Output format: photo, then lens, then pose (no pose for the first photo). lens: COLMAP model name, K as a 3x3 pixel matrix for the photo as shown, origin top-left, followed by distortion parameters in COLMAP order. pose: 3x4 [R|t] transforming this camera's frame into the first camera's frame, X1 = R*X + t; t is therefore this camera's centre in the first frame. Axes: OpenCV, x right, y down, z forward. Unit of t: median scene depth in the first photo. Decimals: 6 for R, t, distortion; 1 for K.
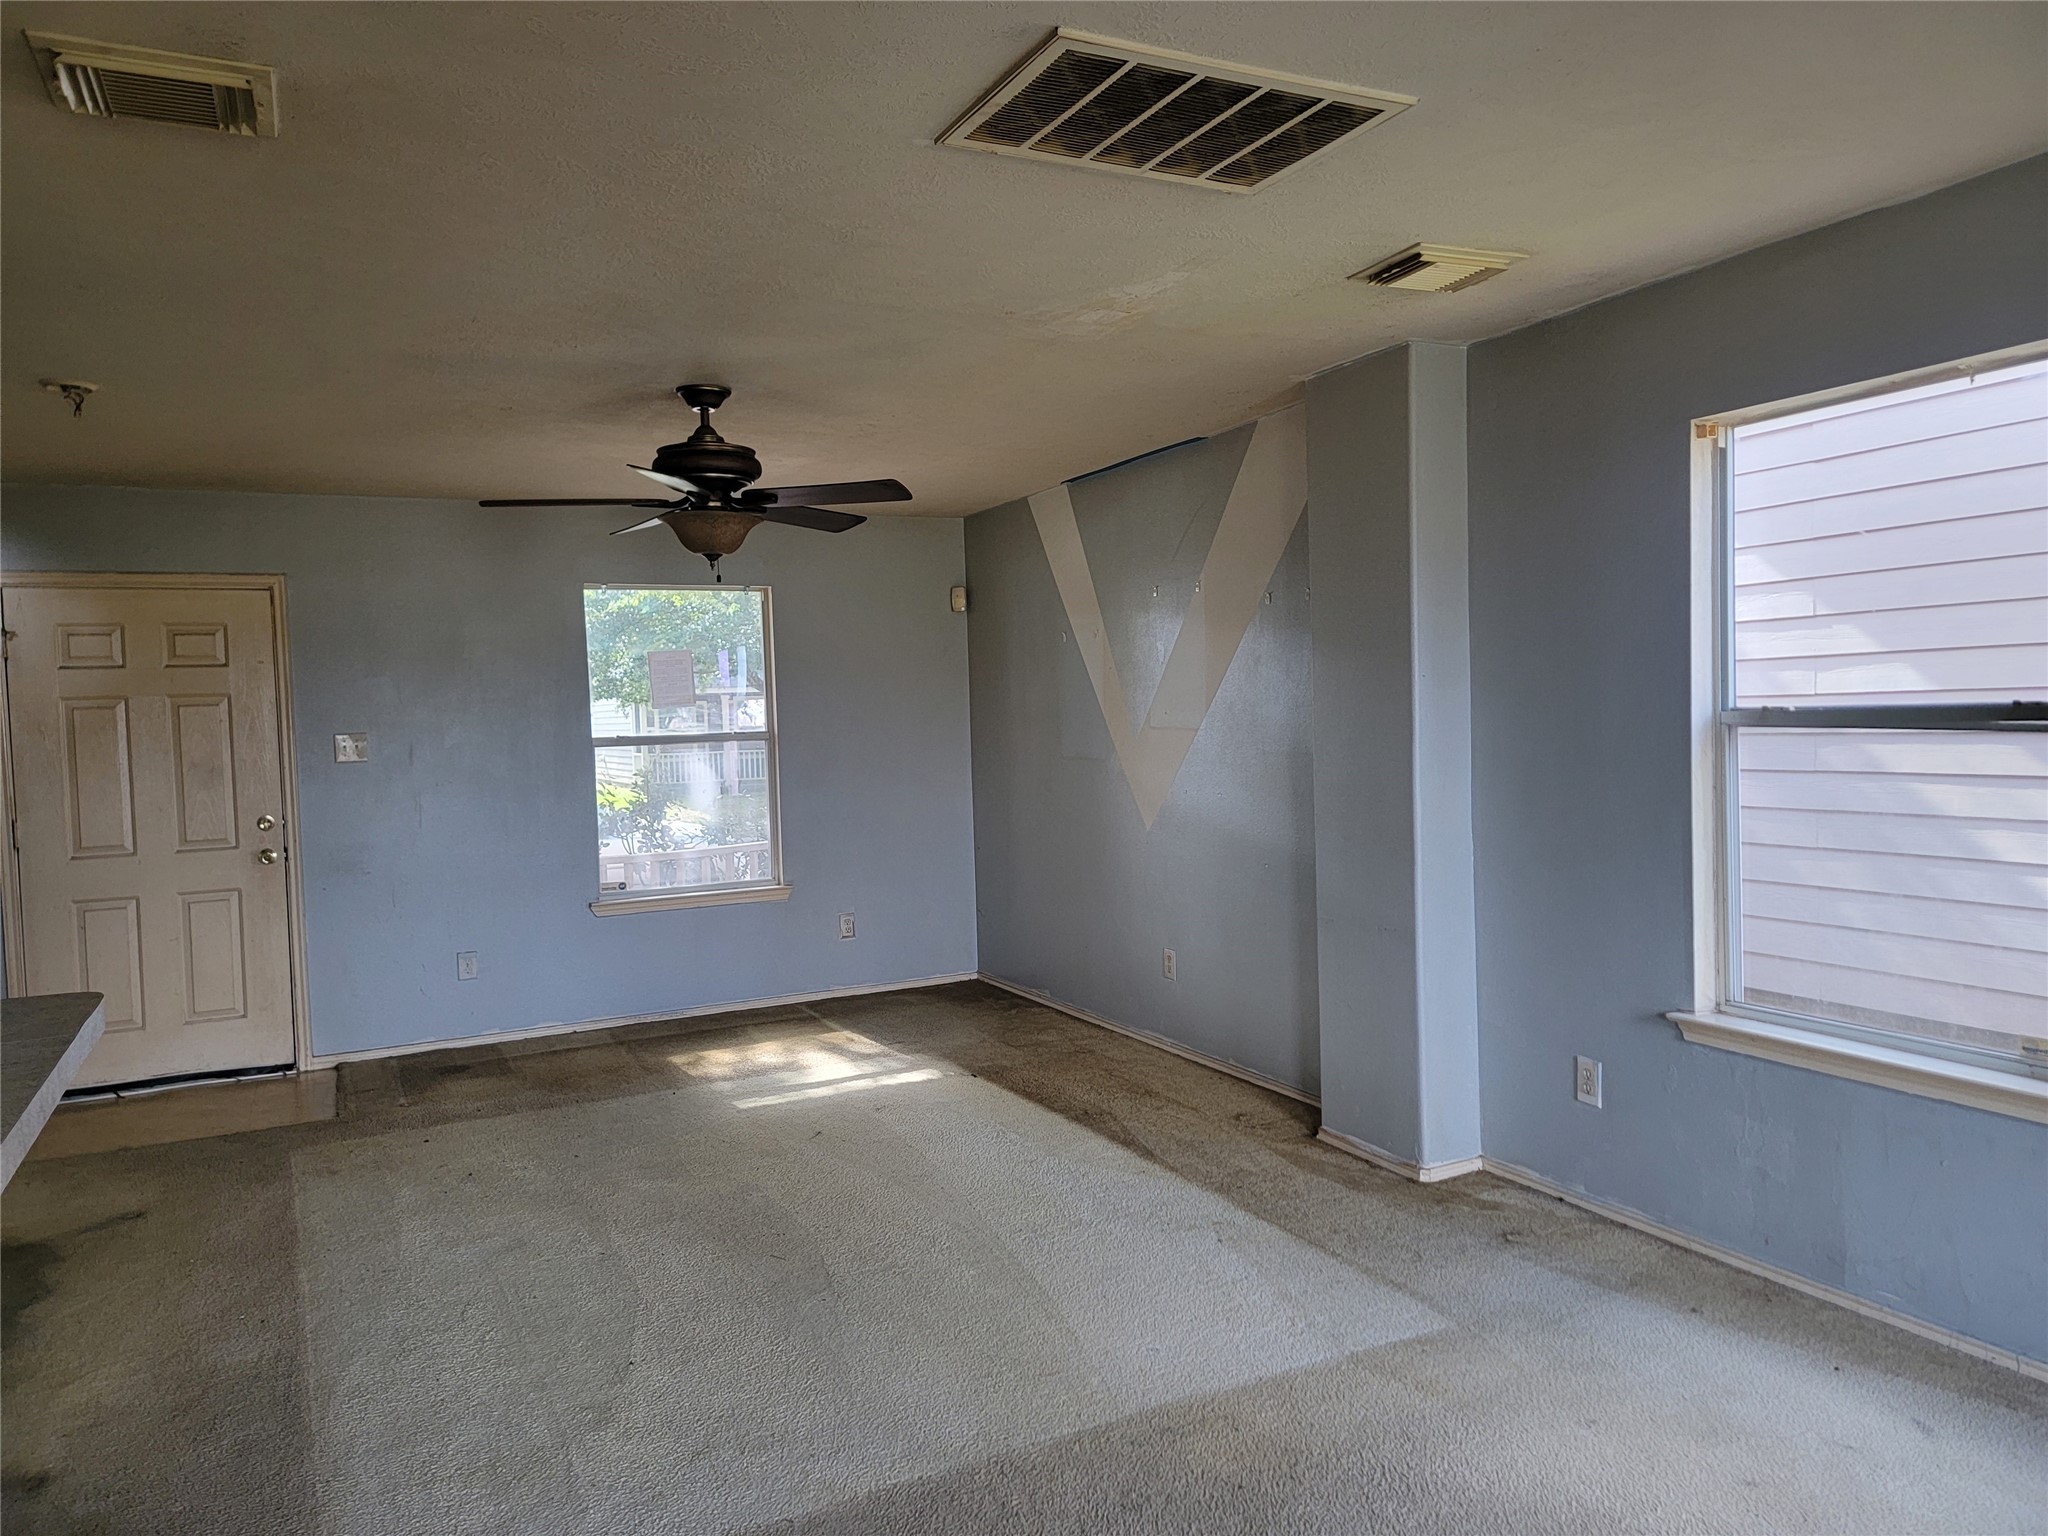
lens RADIAL K [[1415.4, 0, 1019.4], [0, 1415.4, 760.4], [0, 0, 1]] dist [0.089524, -0.075825]
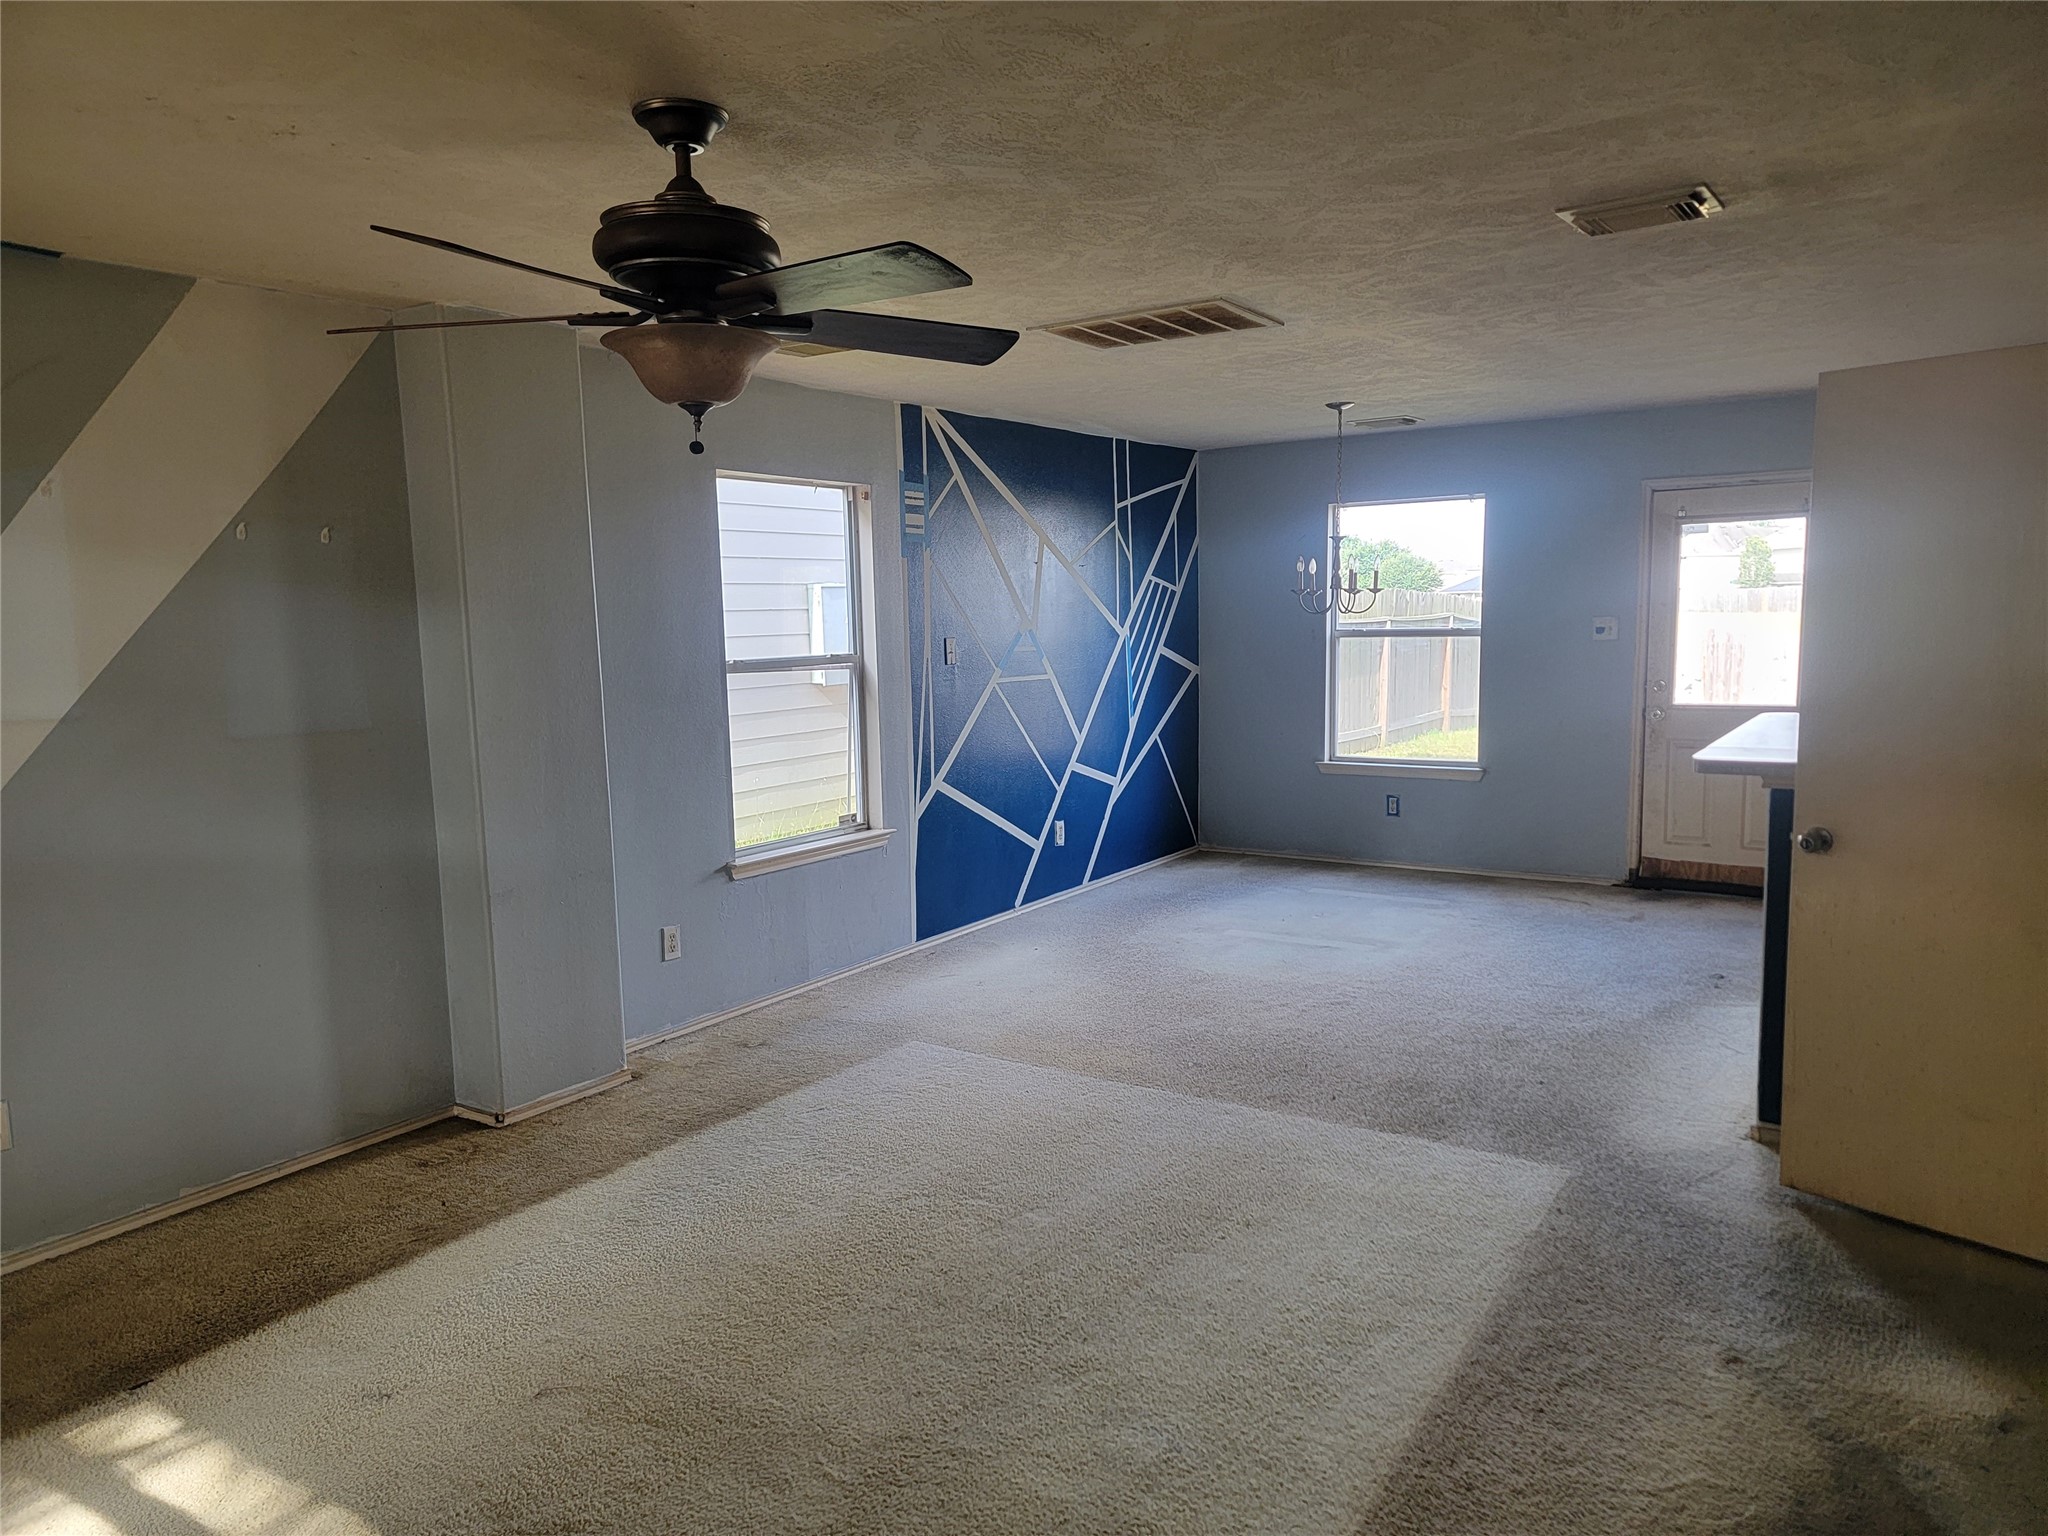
lens RADIAL K [[1427.4, 0, 1048.5], [0, 1427.4, 787.6], [0, 0, 1]] dist [0.080552, -0.004031]
pose [[-0.516794, -0.063052, 0.853785, -0.905598], [0.070965, 0.990697, 0.116117, -0.050260], [-0.853163, 0.120598, -0.507512, 1.335416]]
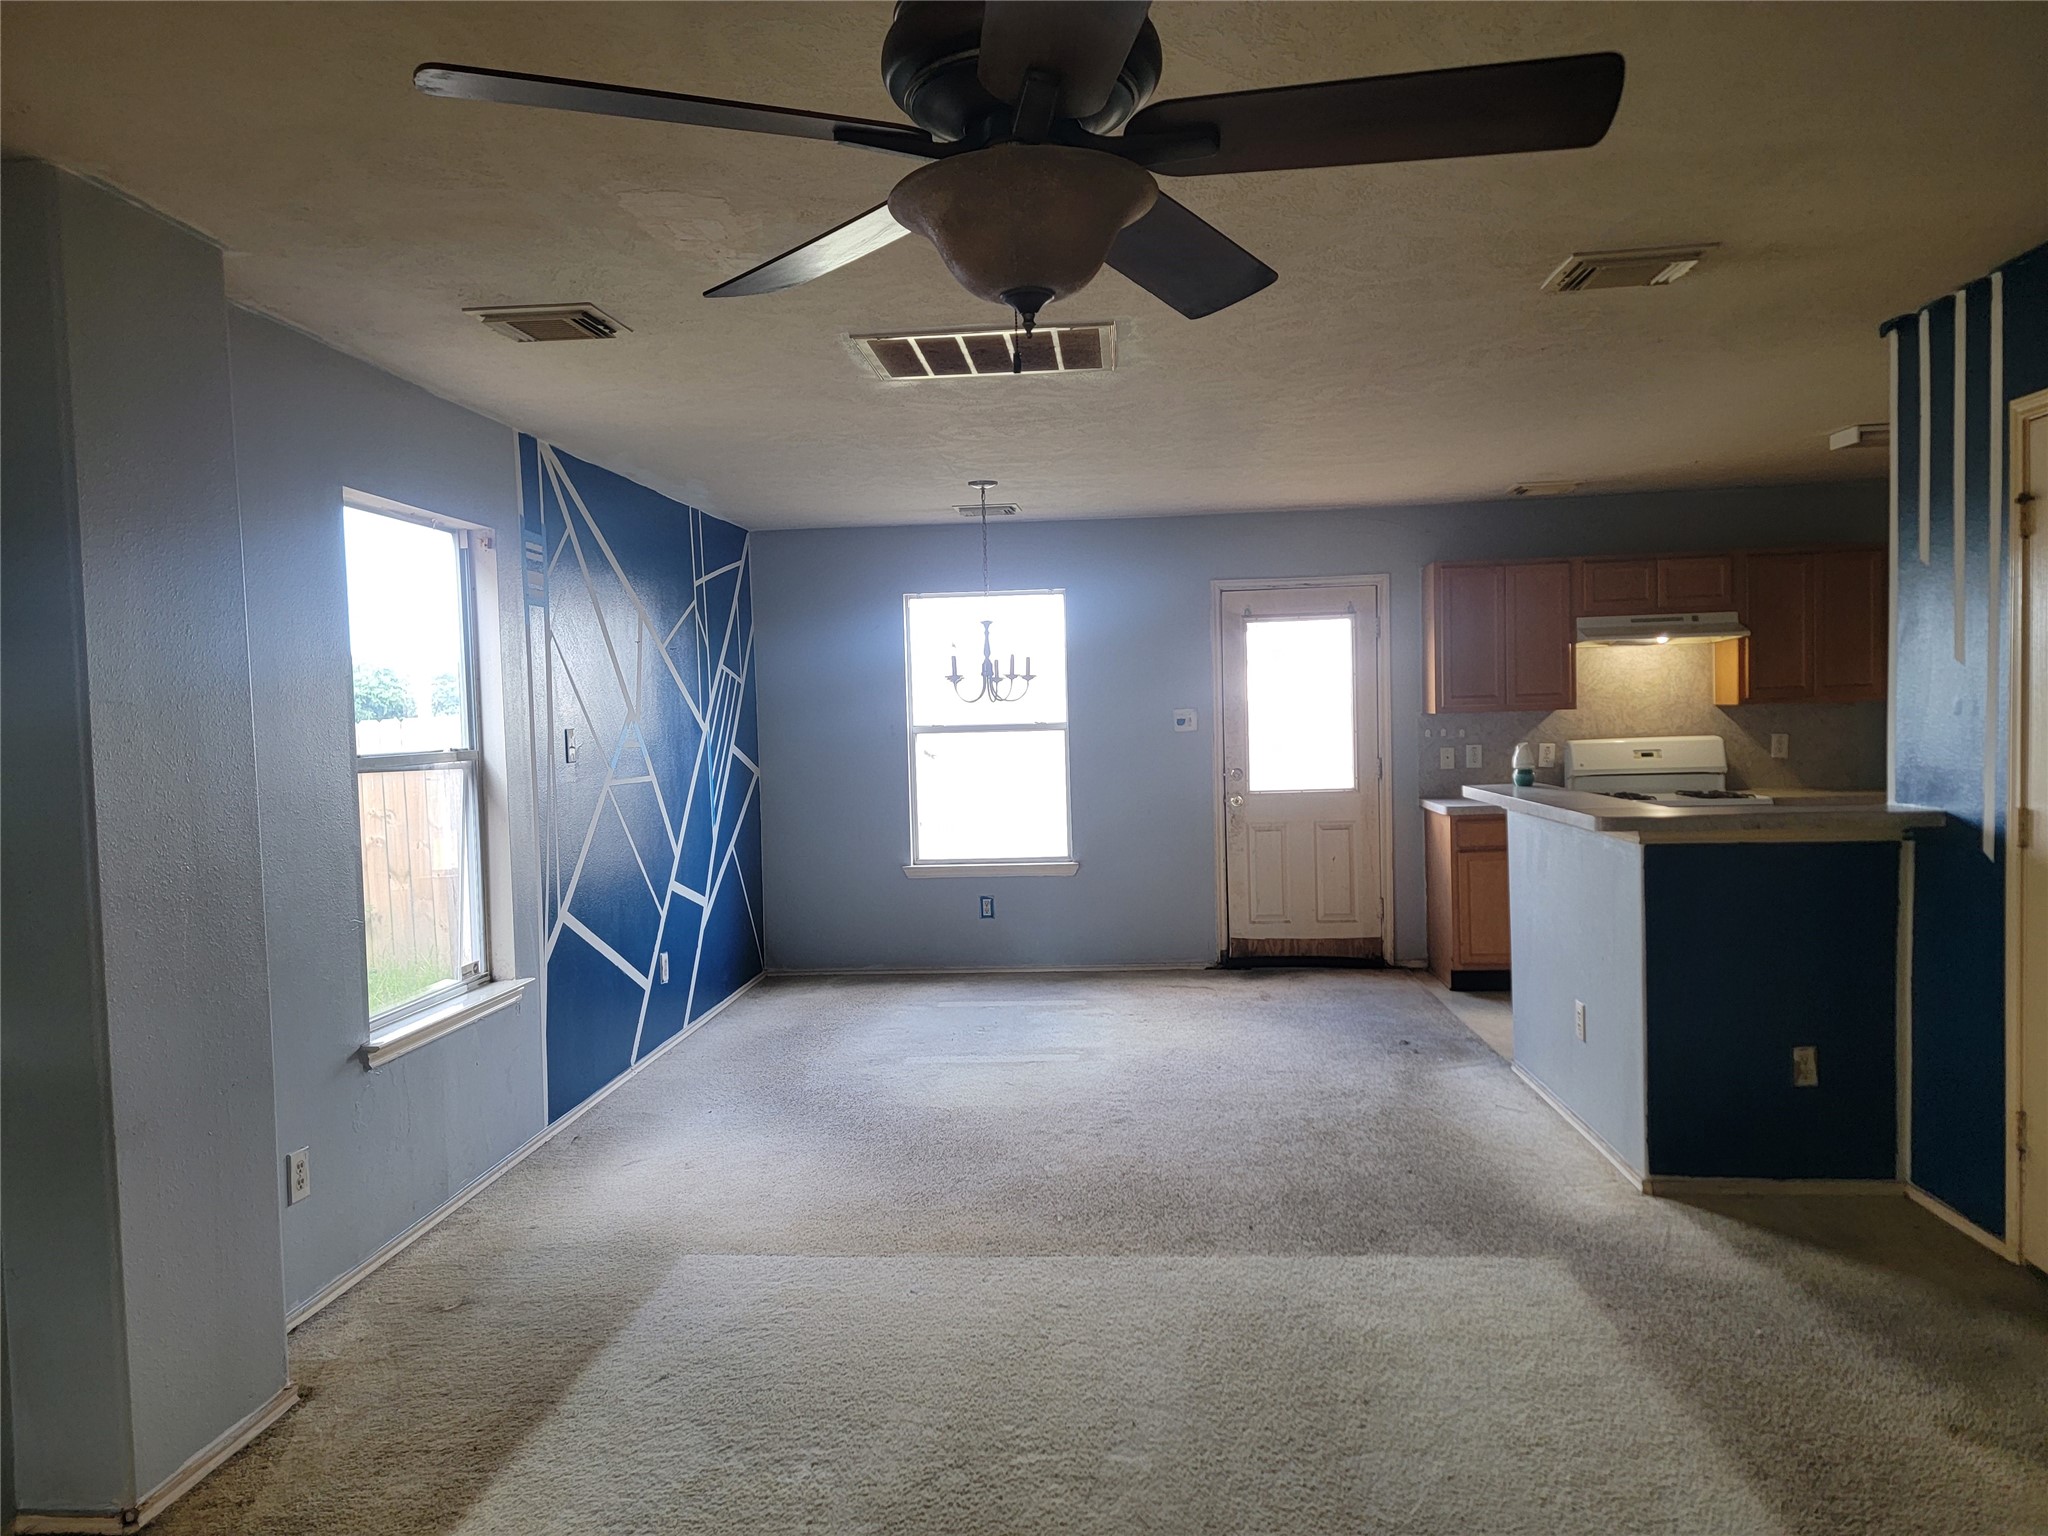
lens RADIAL K [[1419.2, 0, 1041.5], [0, 1419.2, 779.7], [0, 0, 1]] dist [0.089155, -0.074434]
pose [[-0.864323, 0.034778, 0.501733, -0.455937], [0.077011, 0.994993, 0.063697, -0.042398], [-0.497006, 0.093694, -0.862674, 1.494020]]
